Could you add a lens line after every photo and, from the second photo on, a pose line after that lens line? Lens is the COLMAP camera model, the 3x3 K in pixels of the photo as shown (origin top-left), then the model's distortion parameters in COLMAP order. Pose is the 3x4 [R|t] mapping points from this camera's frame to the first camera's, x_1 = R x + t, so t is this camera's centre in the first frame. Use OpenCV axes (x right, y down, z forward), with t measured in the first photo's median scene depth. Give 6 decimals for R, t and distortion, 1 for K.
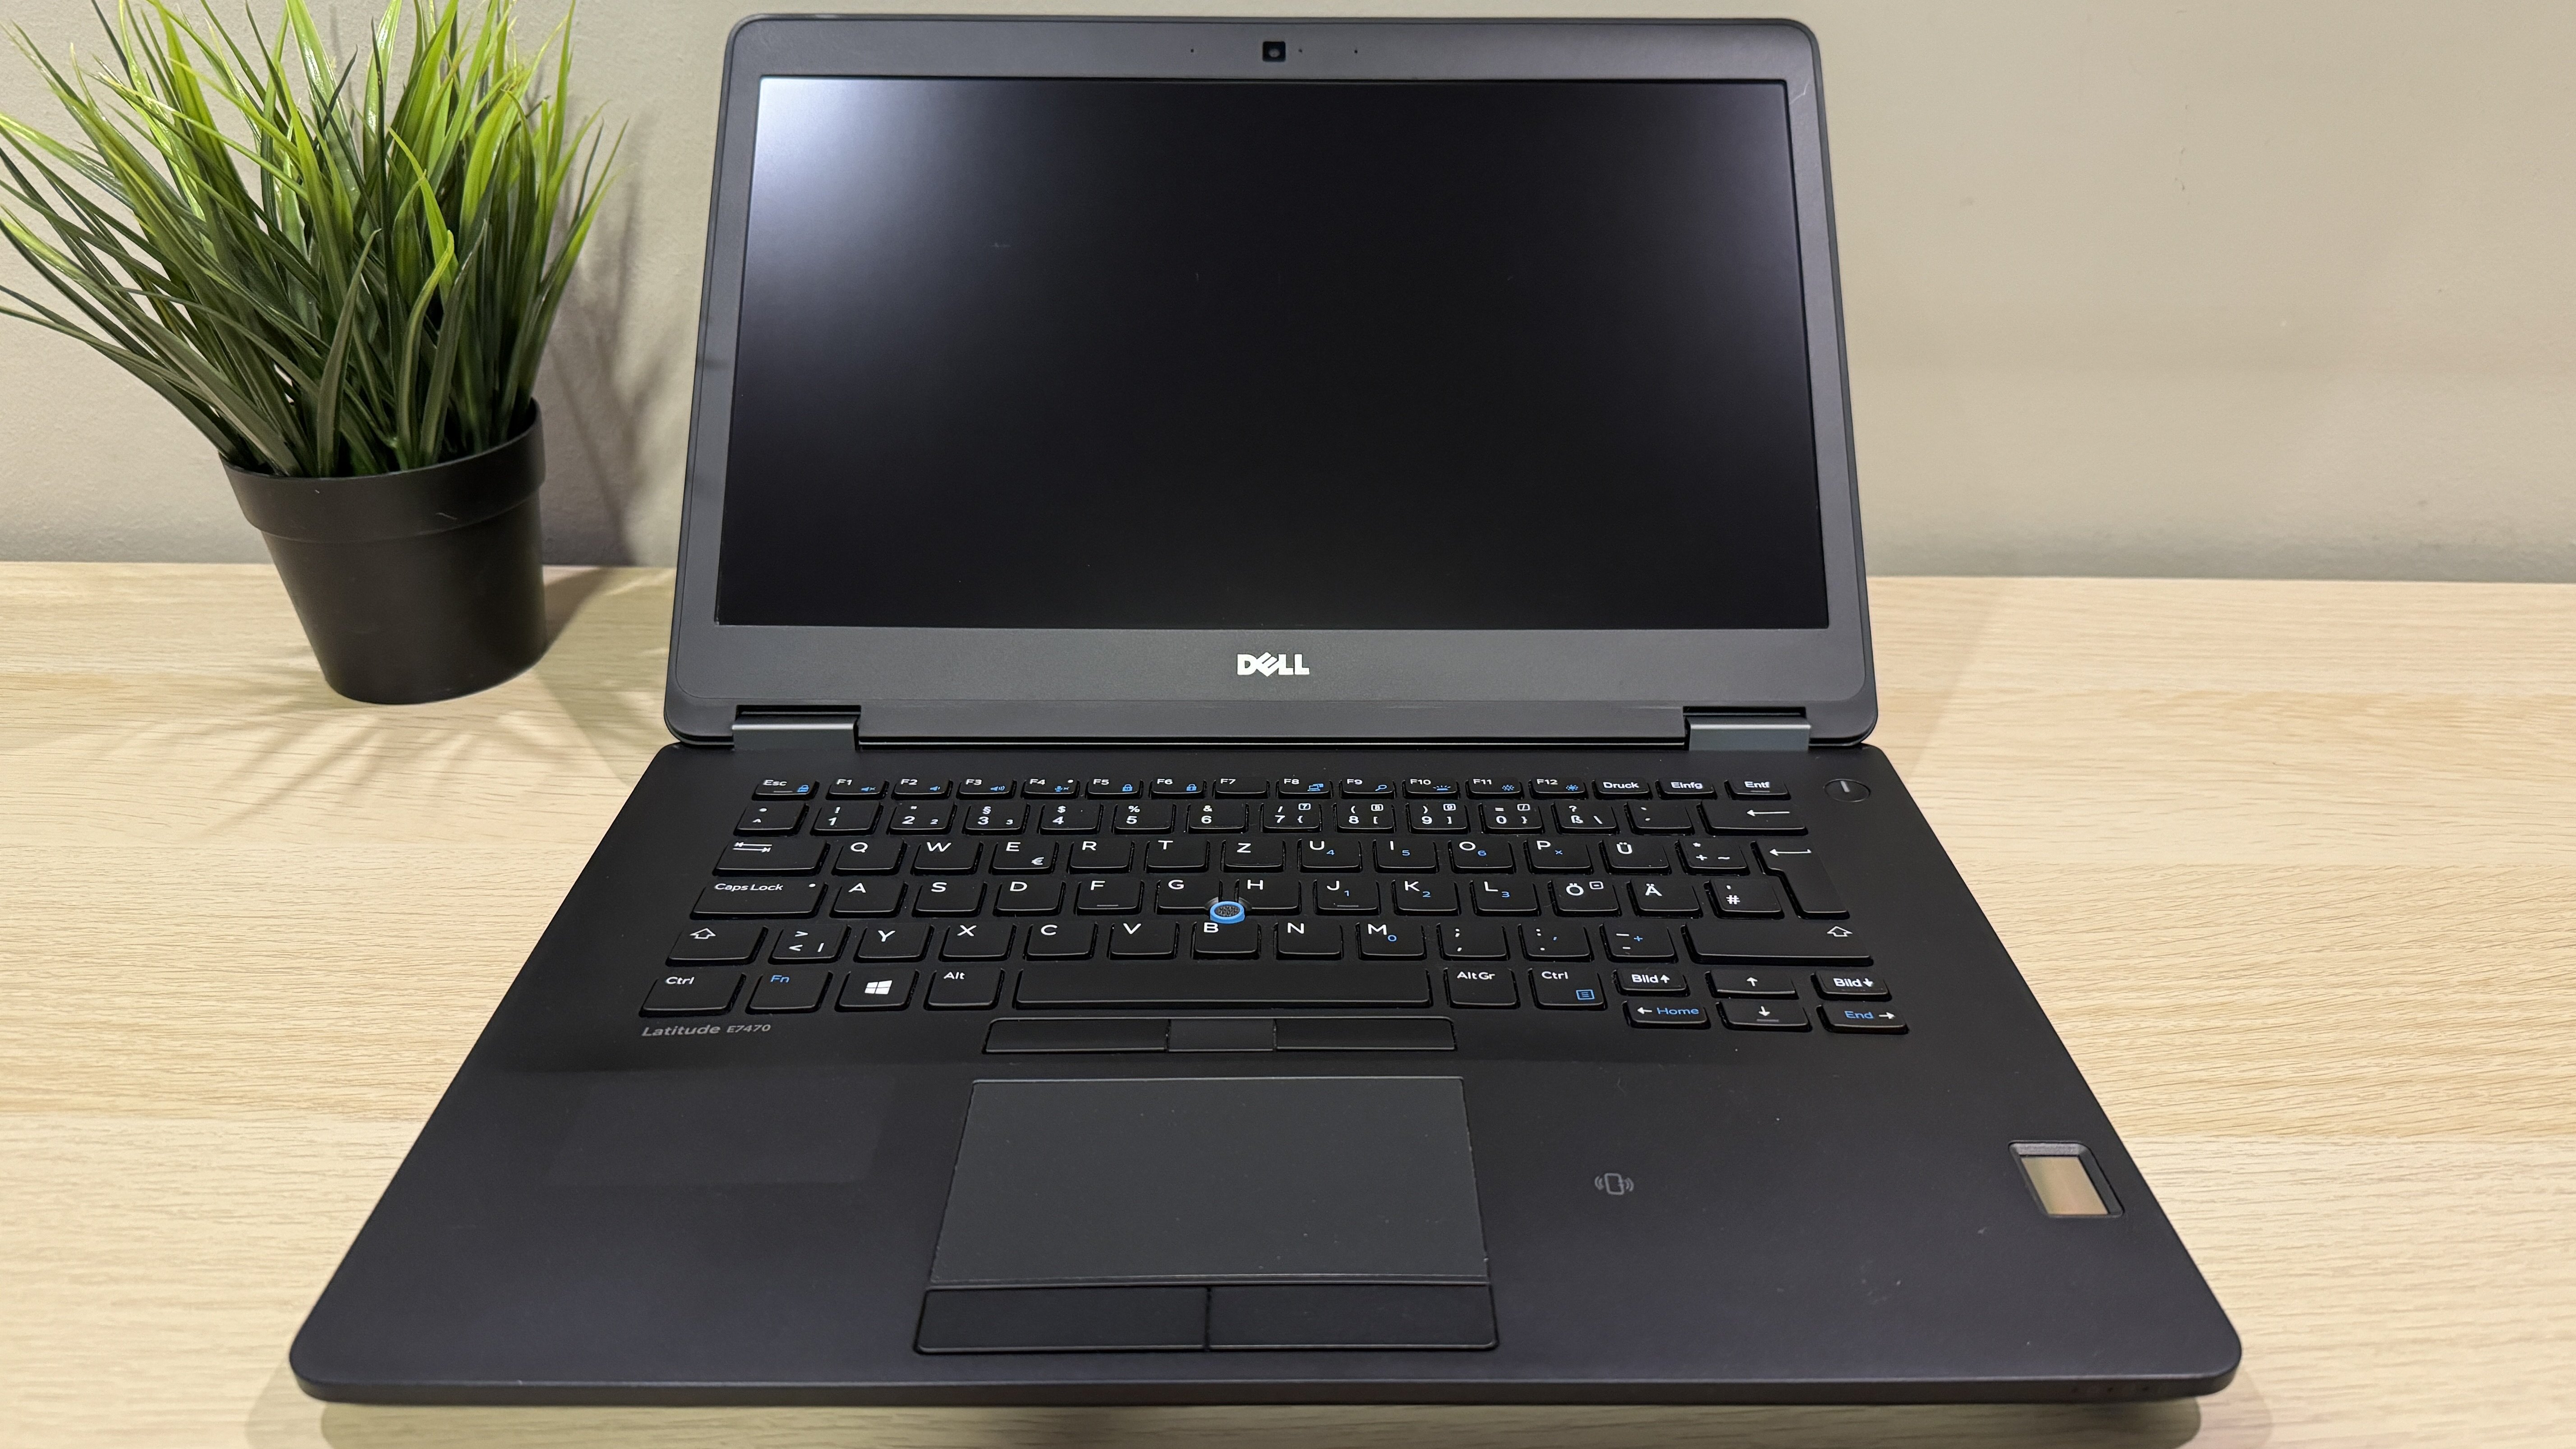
lens RADIAL K [[1857.0, 0, 1294.2], [0, 1857.0, 724.0], [0, 0, 1]] dist [-0.014607, -0.000316]
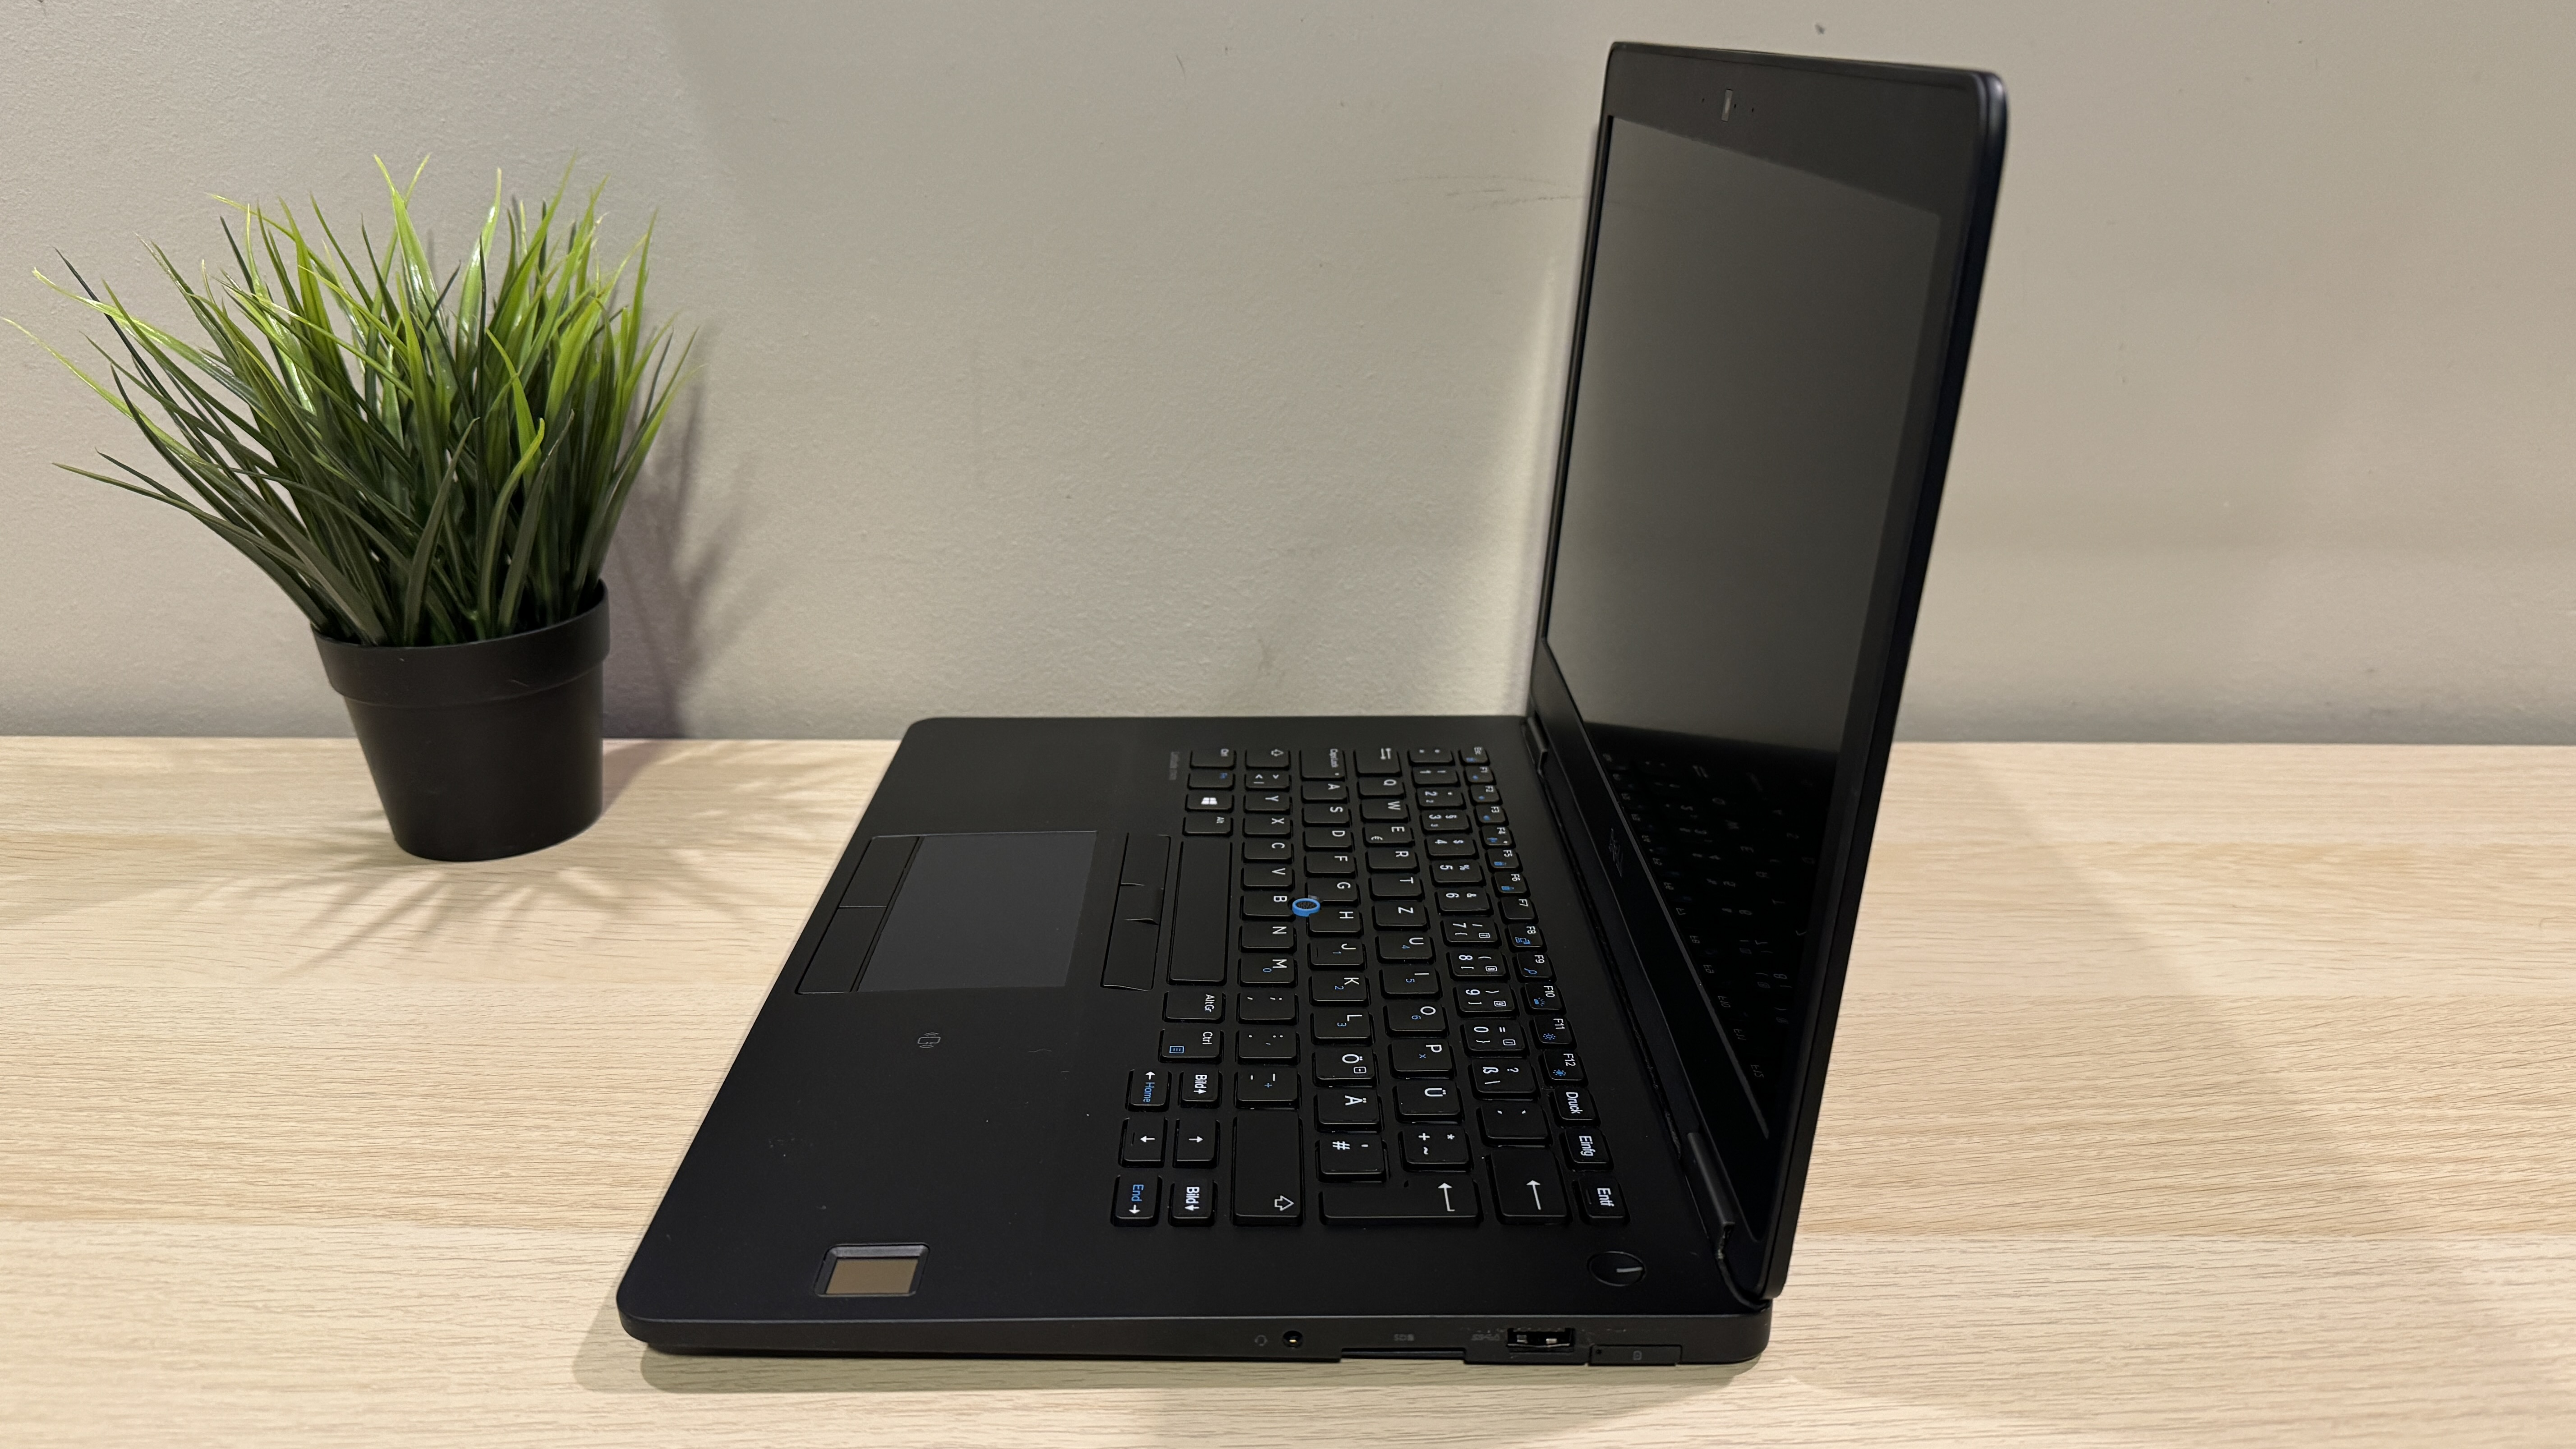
lens RADIAL K [[1853.7, 0, 1288.1], [0, 1853.7, 729.6], [0, 0, 1]] dist [-0.011586, -0.002857]
pose [[0.999959, -0.005048, -0.007523, -0.002256], [0.004154, 0.993417, -0.114481, 0.048699], [0.008052, 0.114446, 0.993397, -0.078167]]
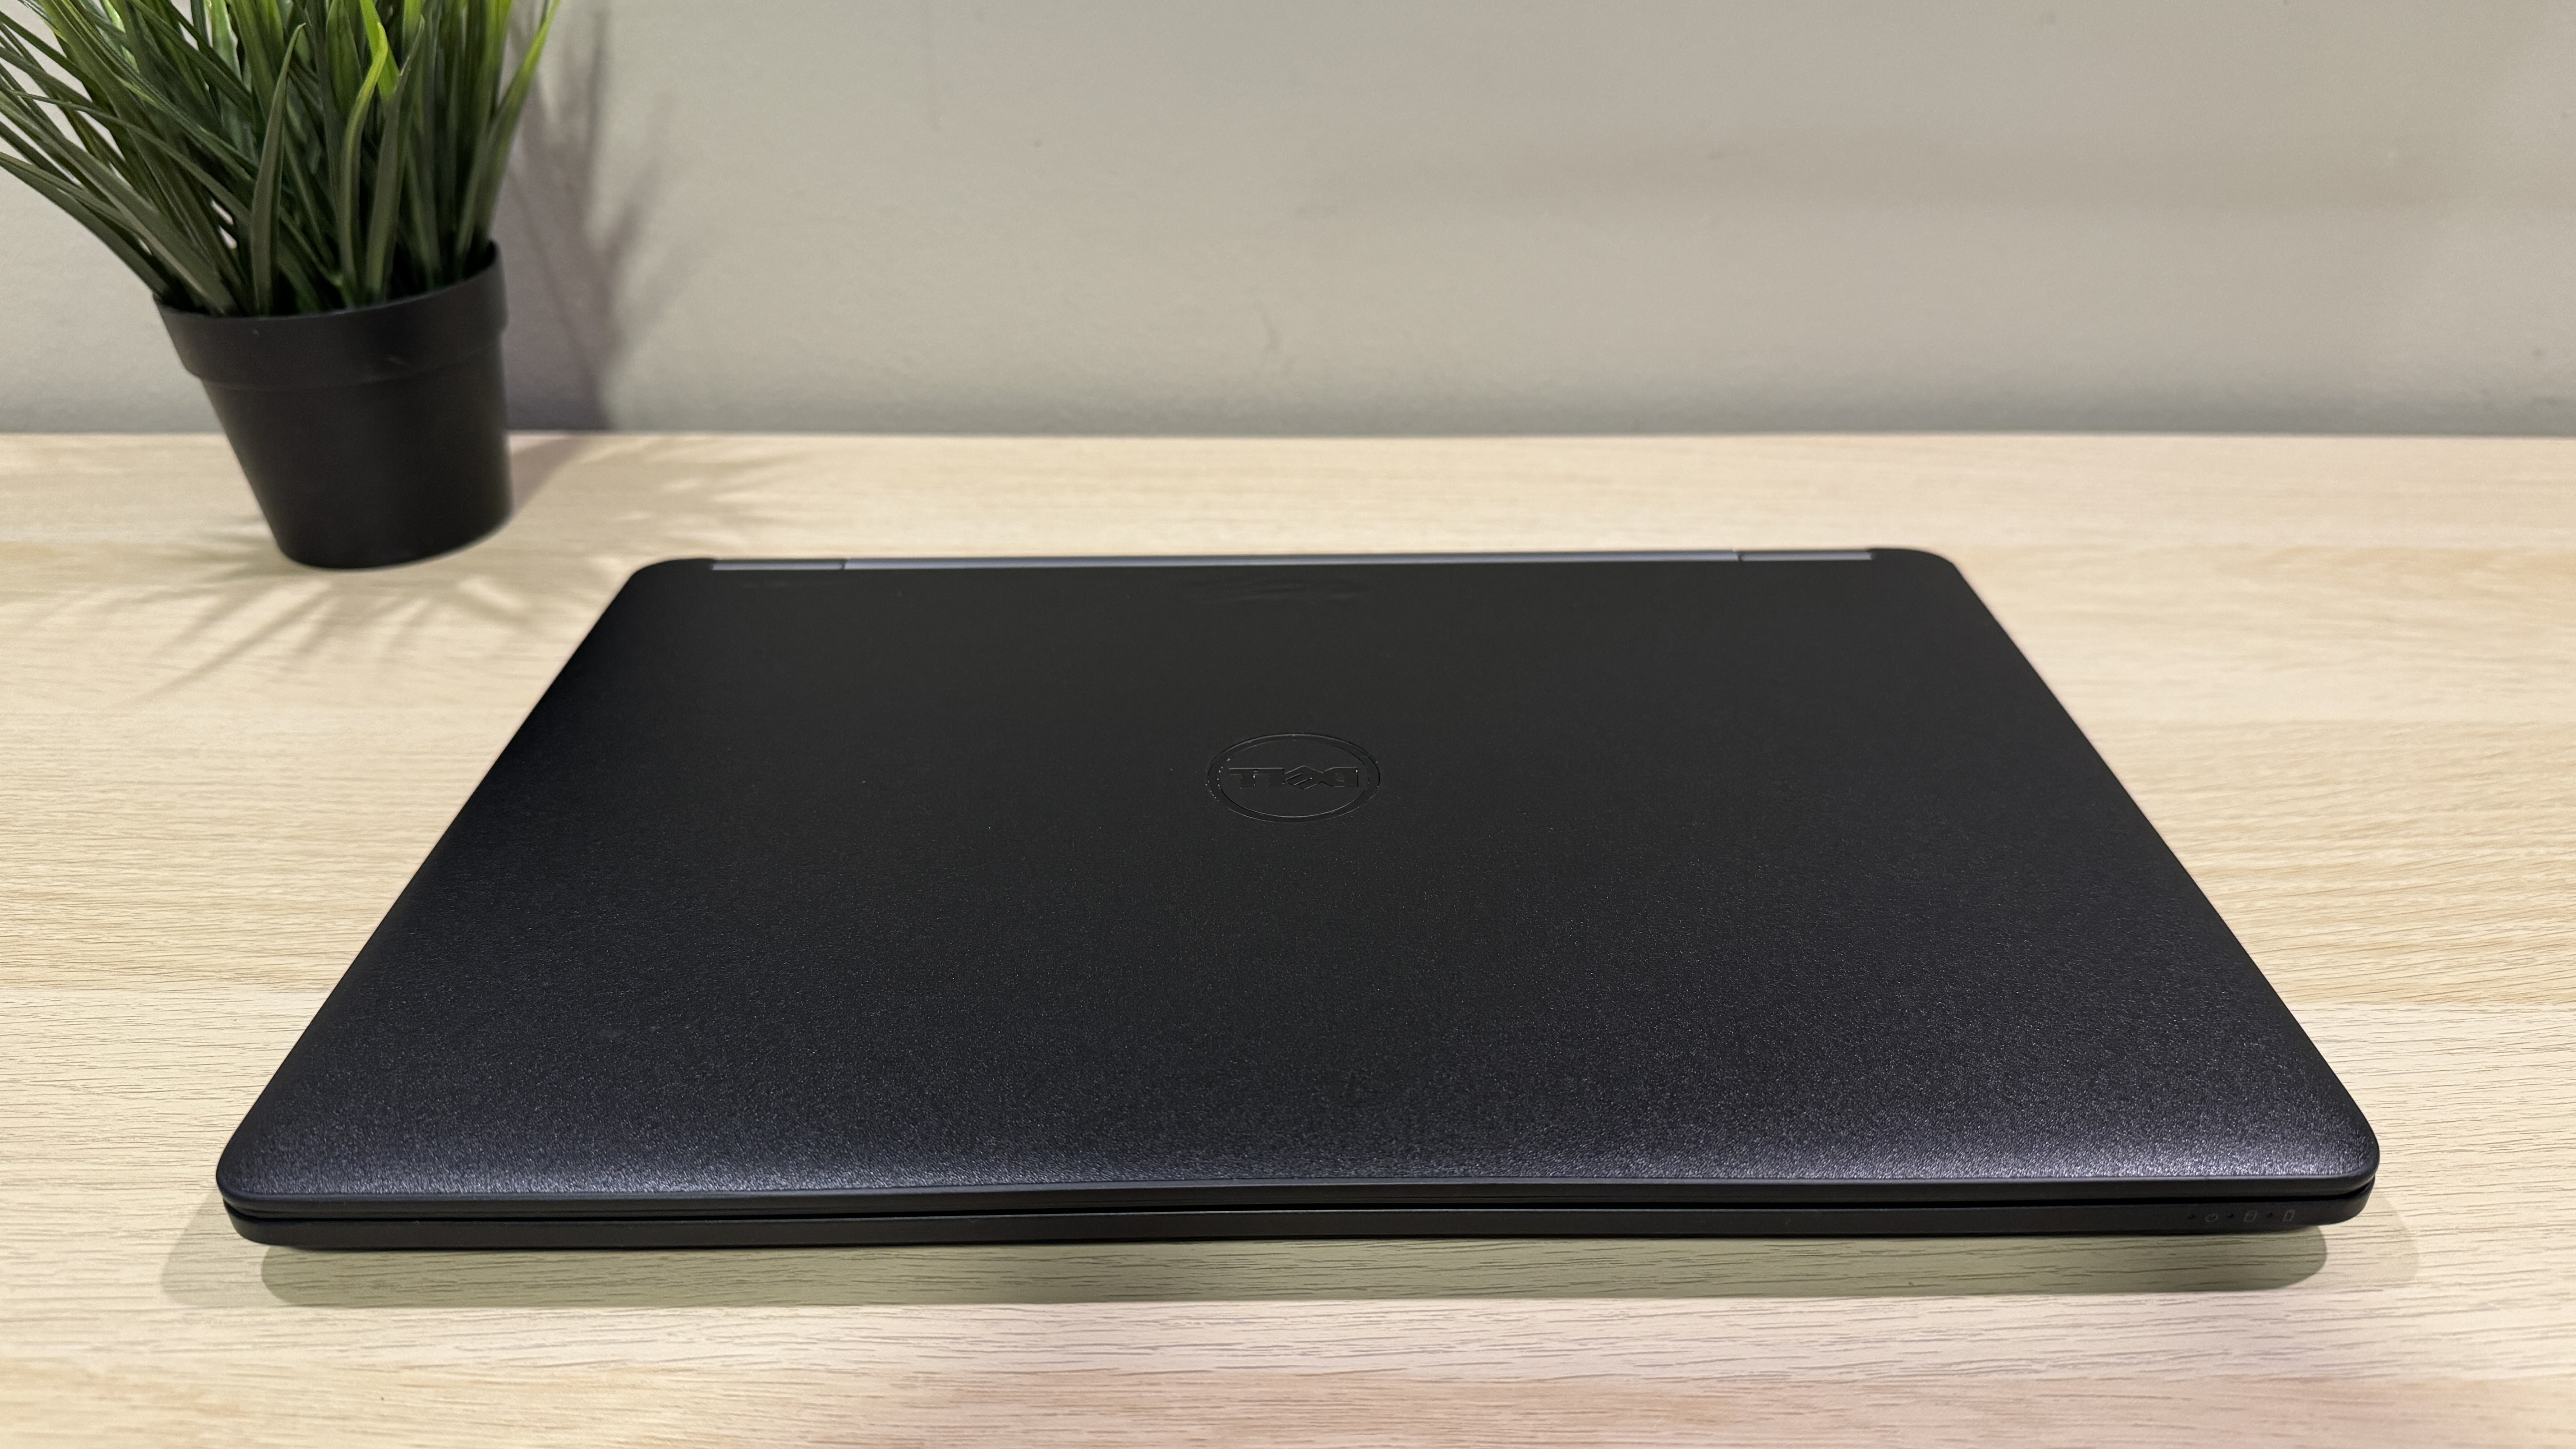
lens RADIAL K [[1874.5, 0, 1292.5], [0, 1874.5, 721.5], [0, 0, 1]] dist [-0.023919, 0.003268]
pose [[0.999870, -0.004532, -0.015460, 0.003015], [0.004973, 0.999580, 0.028551, 0.052797], [0.015324, -0.028625, 0.999473, 0.089045]]
